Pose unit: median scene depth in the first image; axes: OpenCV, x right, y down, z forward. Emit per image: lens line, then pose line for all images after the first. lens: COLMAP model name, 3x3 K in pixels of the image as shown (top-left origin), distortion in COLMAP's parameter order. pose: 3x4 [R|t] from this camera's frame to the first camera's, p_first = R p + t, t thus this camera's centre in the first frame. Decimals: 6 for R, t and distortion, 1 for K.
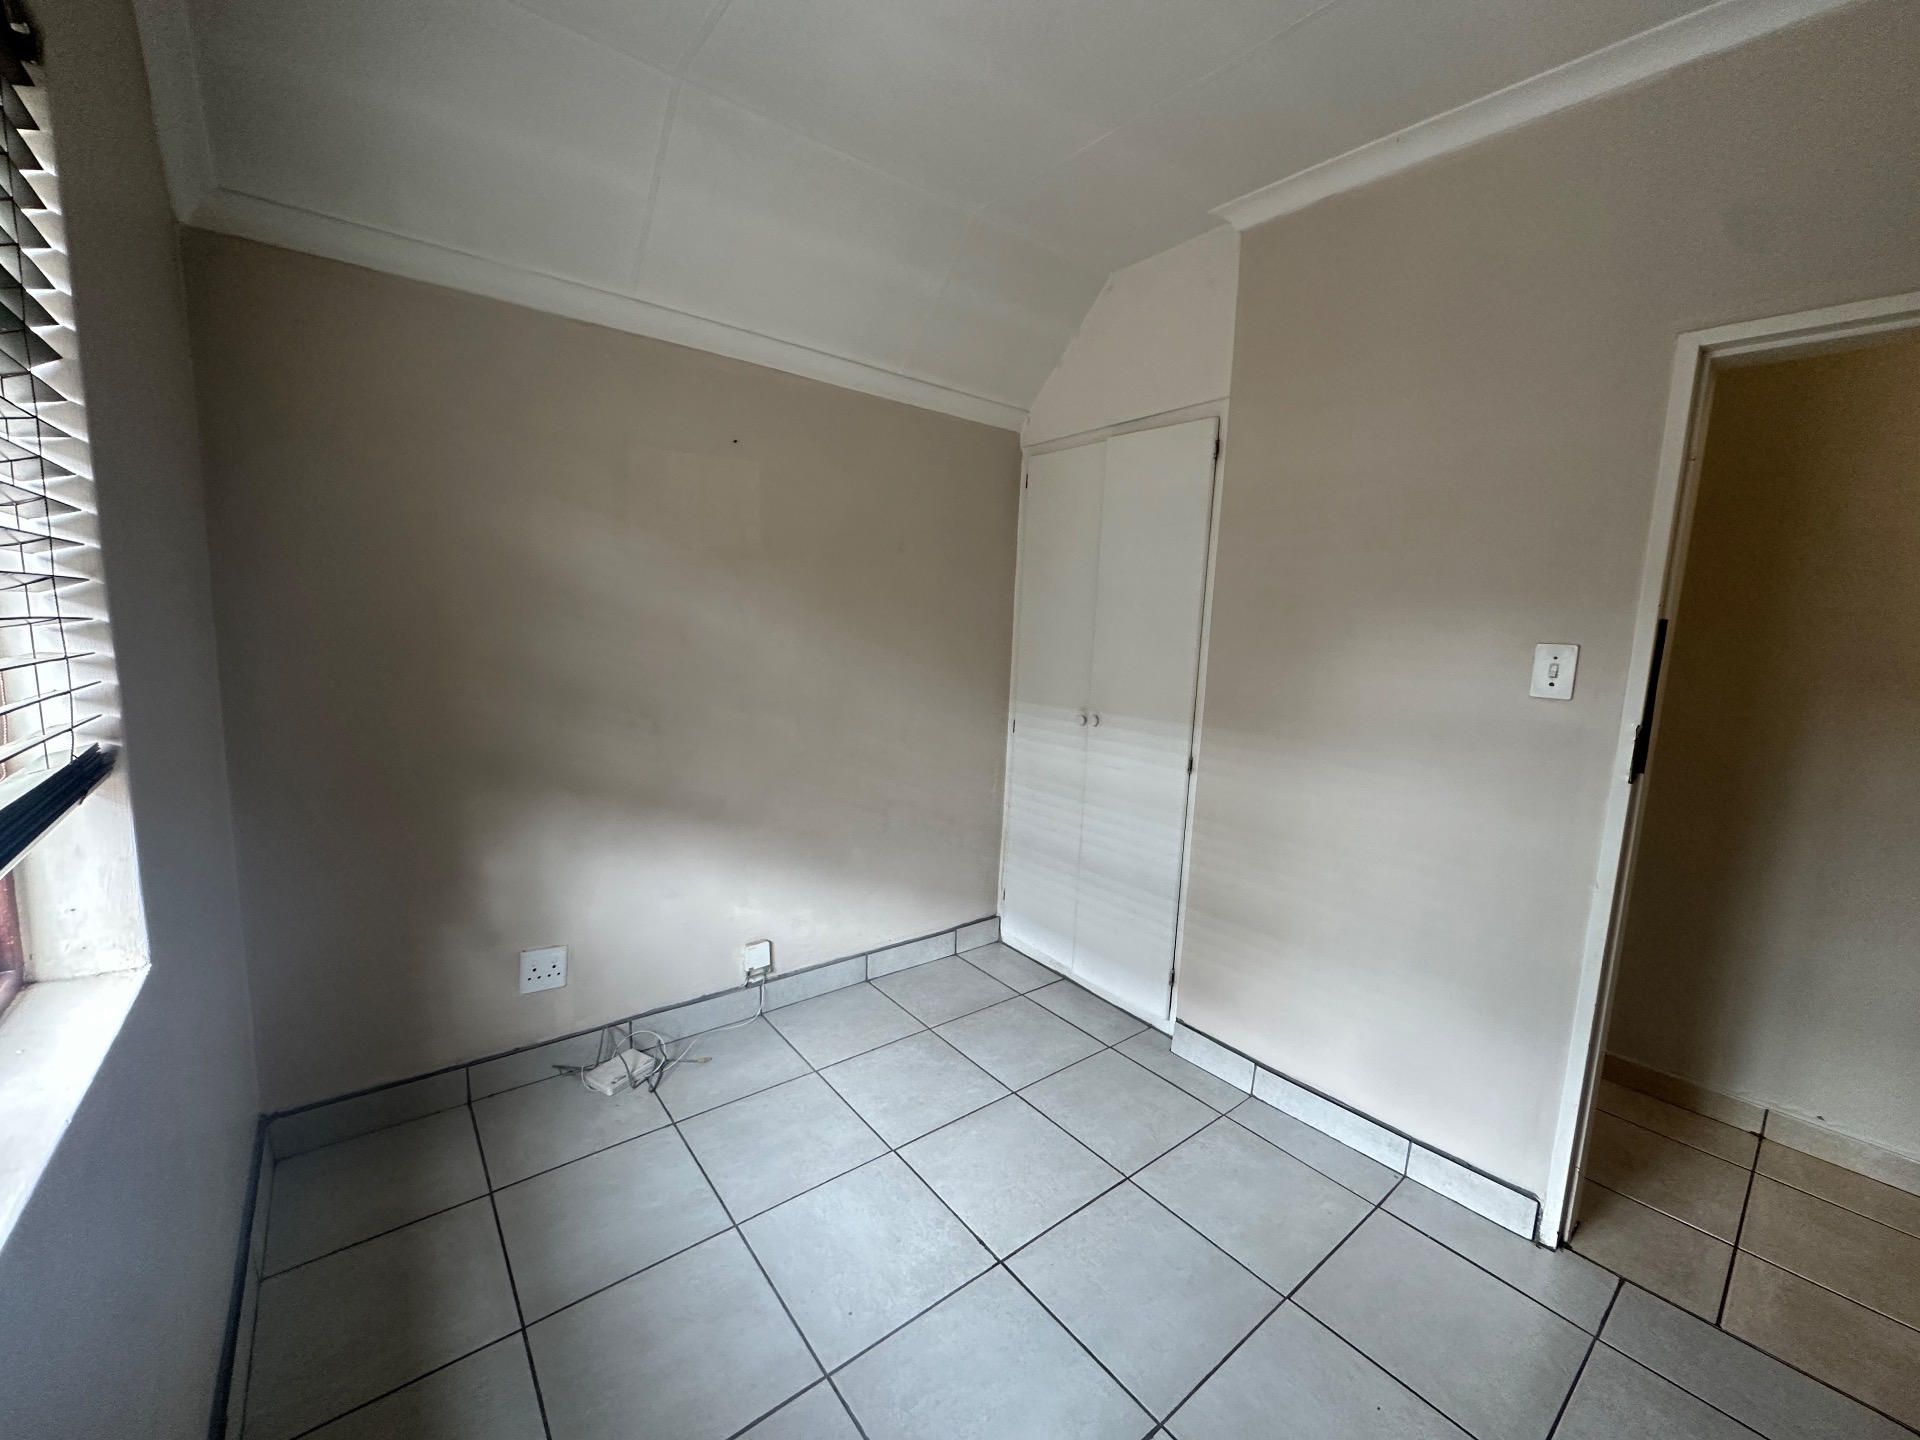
lens RADIAL K [[765.9, 0, 962.1], [0, 765.9, 721.3], [0, 0, 1]] dist [0.004185, -0.000122]
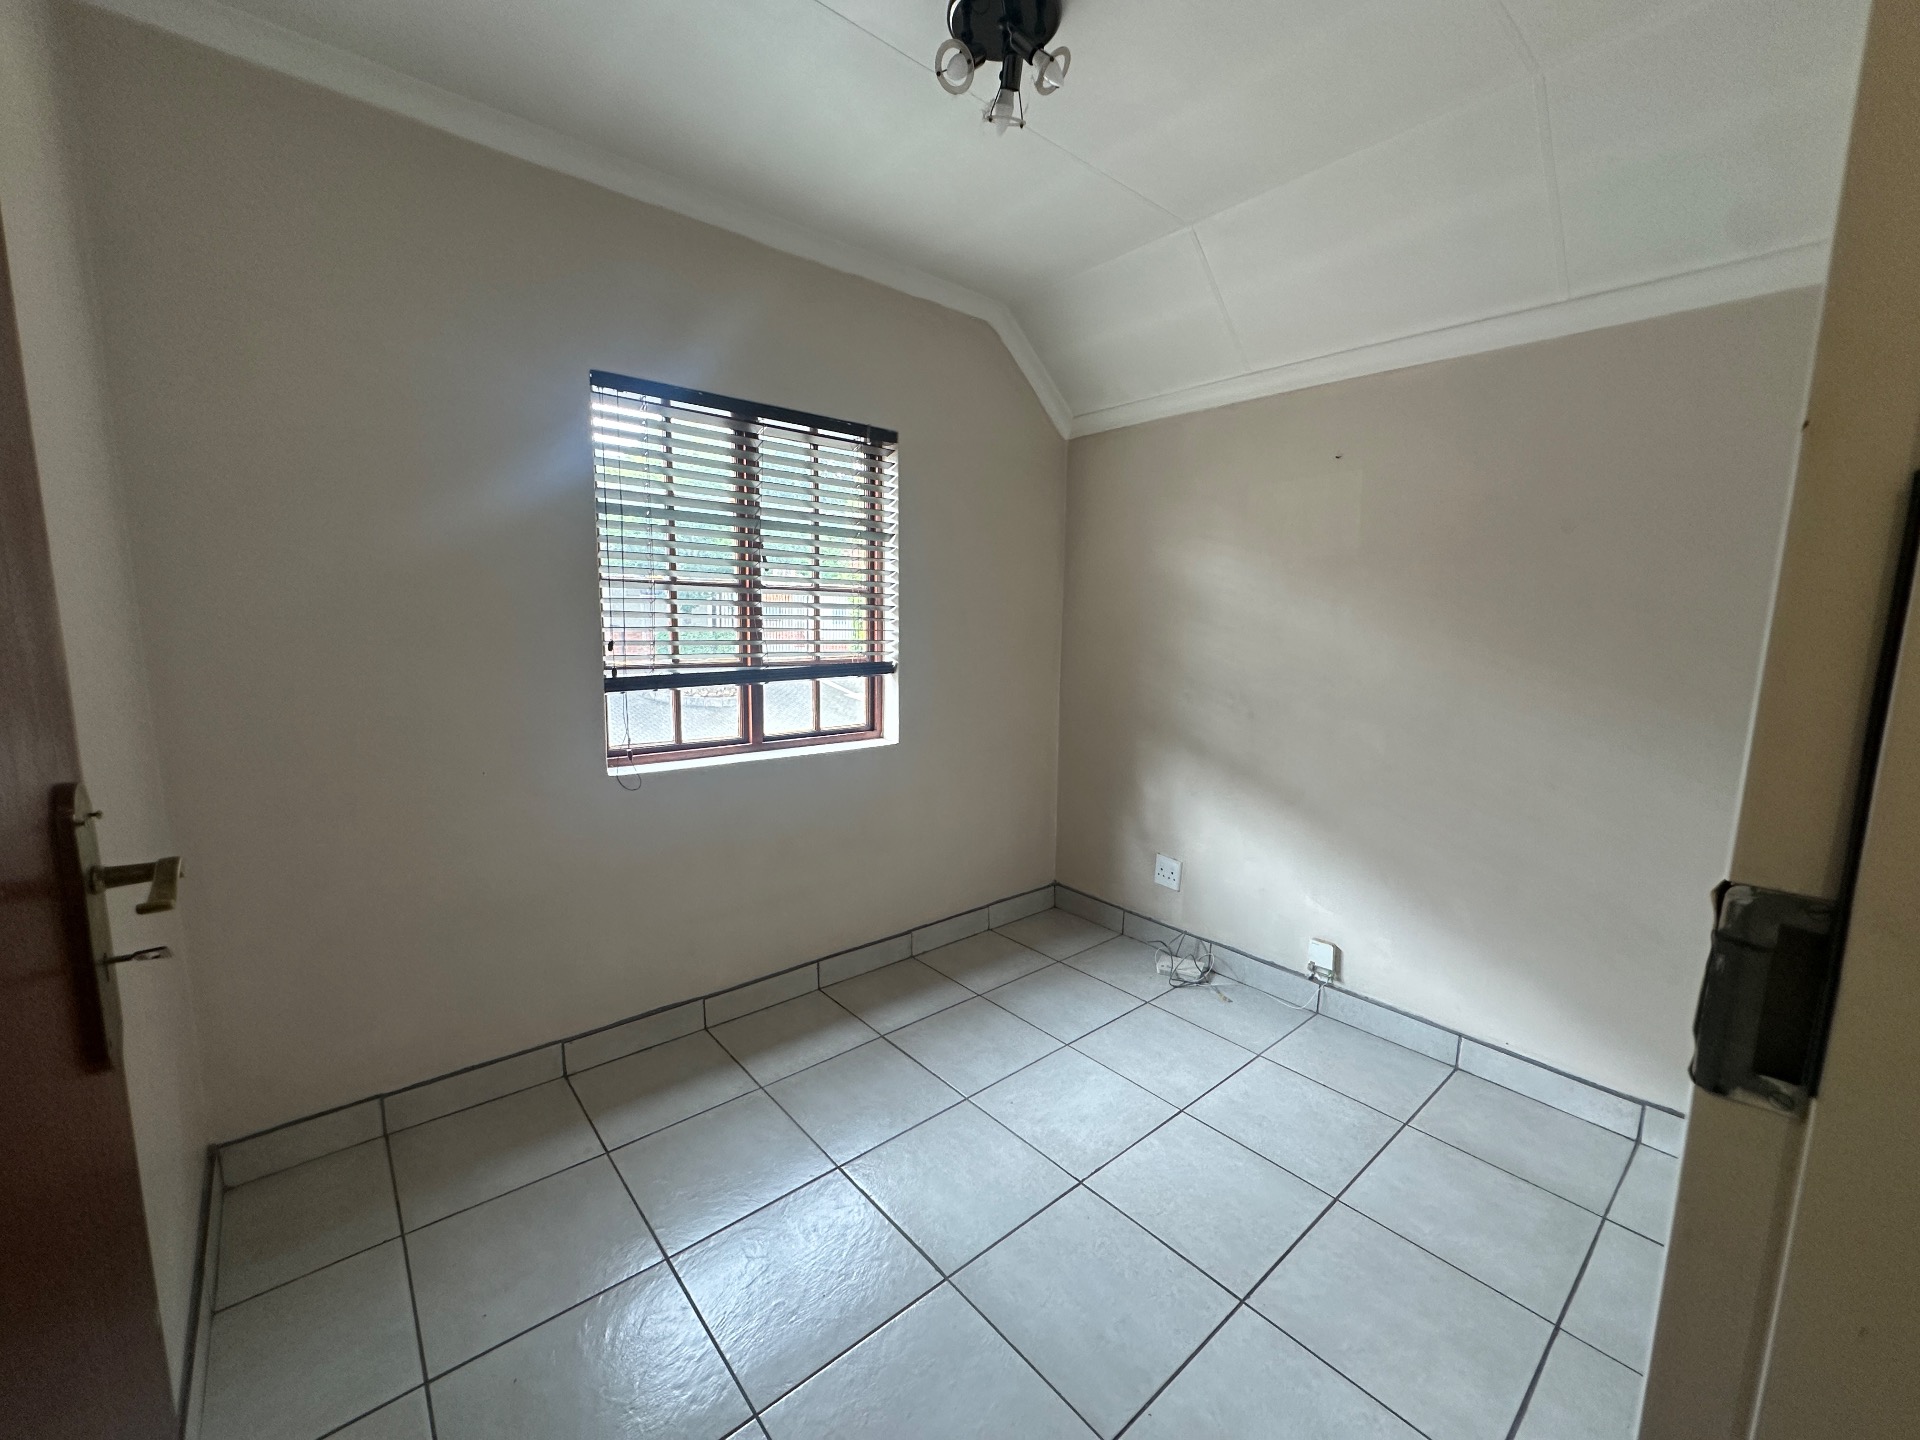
lens RADIAL K [[765.9, 0, 964.6], [0, 765.9, 727.4], [0, 0, 1]] dist [0.004185, -0.000122]
pose [[0.038455, 0.105241, -0.993703, 0.826359], [-0.148708, 0.983968, 0.098456, -0.023846], [0.988133, 0.143985, 0.053488, 0.518018]]
